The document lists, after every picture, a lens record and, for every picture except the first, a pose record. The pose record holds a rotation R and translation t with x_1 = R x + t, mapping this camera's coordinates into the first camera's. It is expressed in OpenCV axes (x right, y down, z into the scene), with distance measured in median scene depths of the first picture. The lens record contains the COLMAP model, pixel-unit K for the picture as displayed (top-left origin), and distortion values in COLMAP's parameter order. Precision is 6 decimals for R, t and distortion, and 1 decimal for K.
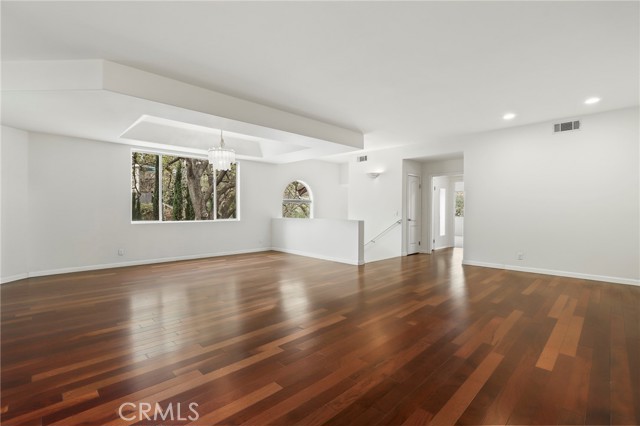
lens RADIAL K [[295.0, 0, 322.0], [0, 295.0, 212.0], [0, 0, 1]] dist [-0.021301, -0.000397]
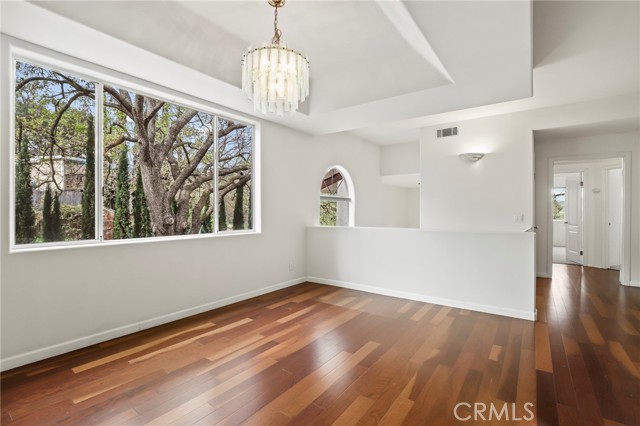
lens RADIAL K [[295.0, 0, 324.1], [0, 295.0, 215.9], [0, 0, 1]] dist [-0.021301, -0.000397]
pose [[0.986164, -0.007107, 0.165620, -0.226666], [0.006241, 0.999964, 0.005748, -0.003710], [-0.165655, -0.004635, 0.986173, 0.401459]]
